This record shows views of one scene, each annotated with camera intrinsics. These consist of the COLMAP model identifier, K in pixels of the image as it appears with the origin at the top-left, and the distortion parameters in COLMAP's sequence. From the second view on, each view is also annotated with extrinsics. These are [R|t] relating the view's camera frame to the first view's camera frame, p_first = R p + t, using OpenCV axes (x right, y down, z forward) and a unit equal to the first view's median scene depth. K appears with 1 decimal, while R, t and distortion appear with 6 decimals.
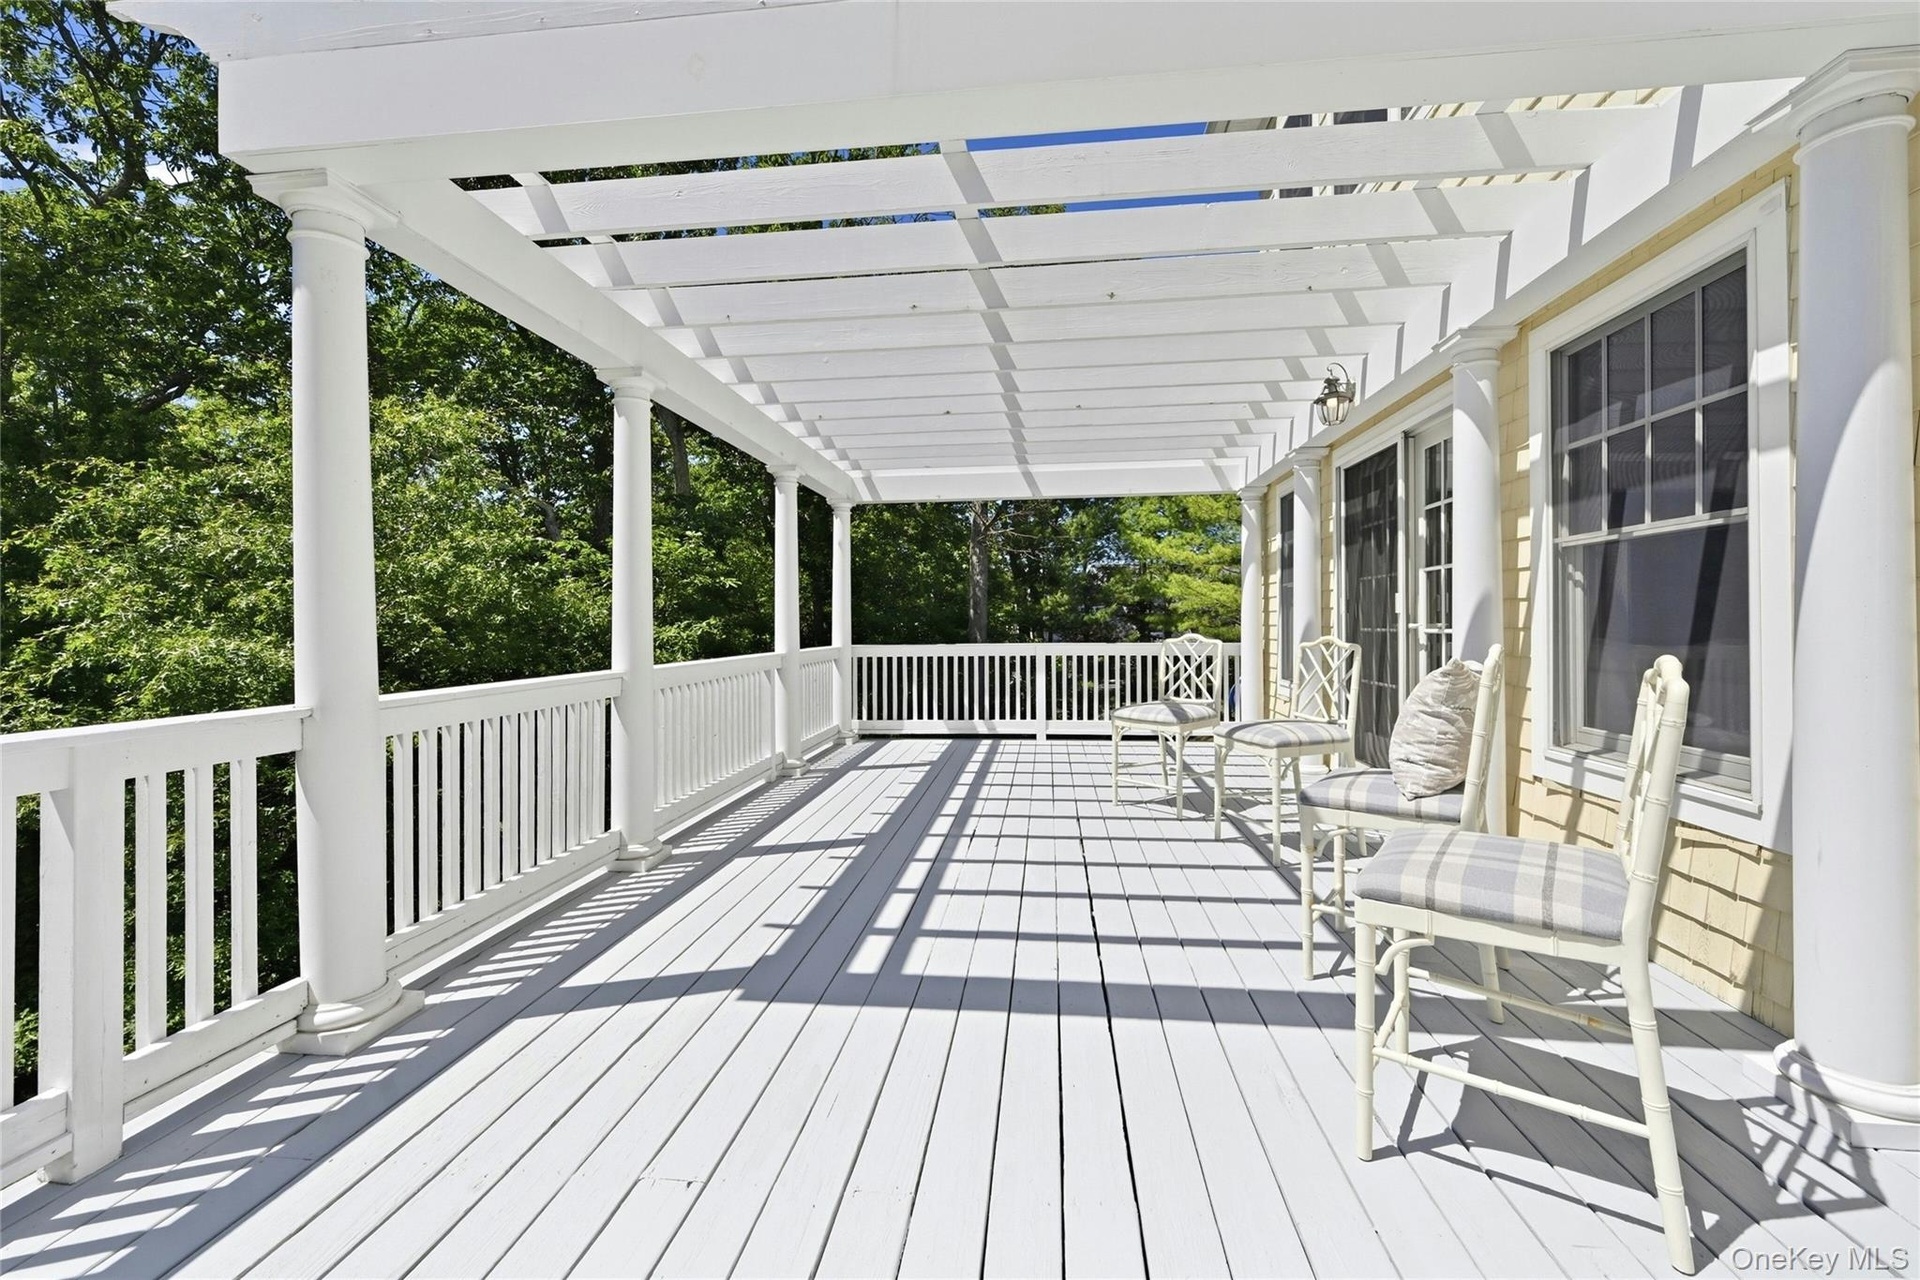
lens RADIAL K [[774.7, 0, 967.3], [0, 774.7, 622.4], [0, 0, 1]] dist [-0.001564, 0.001240]
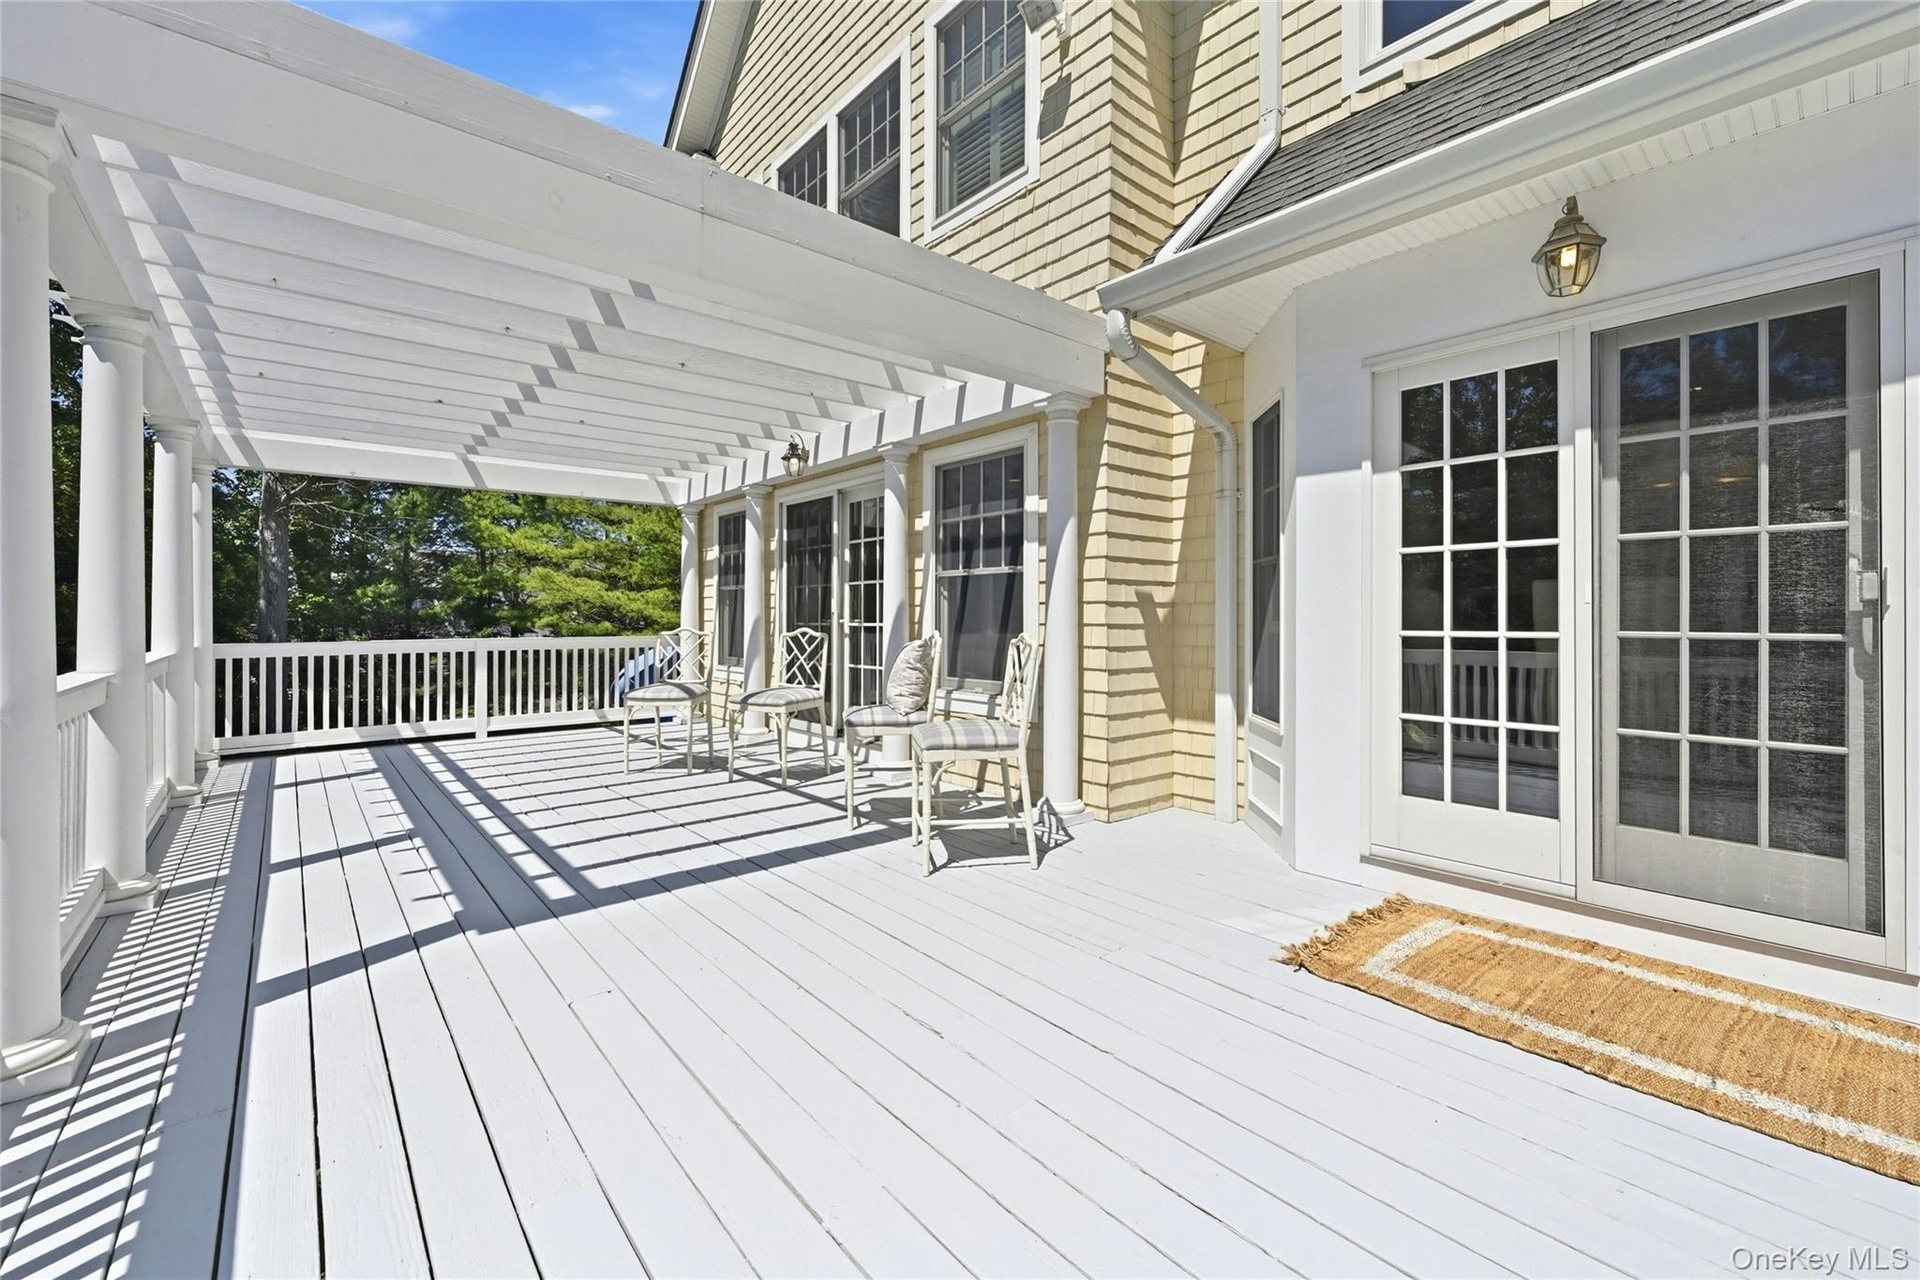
lens RADIAL K [[774.7, 0, 956.8], [0, 774.7, 626.7], [0, 0, 1]] dist [-0.001564, 0.001240]
pose [[0.687404, -0.001765, 0.726273, -0.465776], [-0.005739, 0.999953, 0.007862, 0.002935], [-0.726252, -0.009572, 0.687362, -0.239146]]
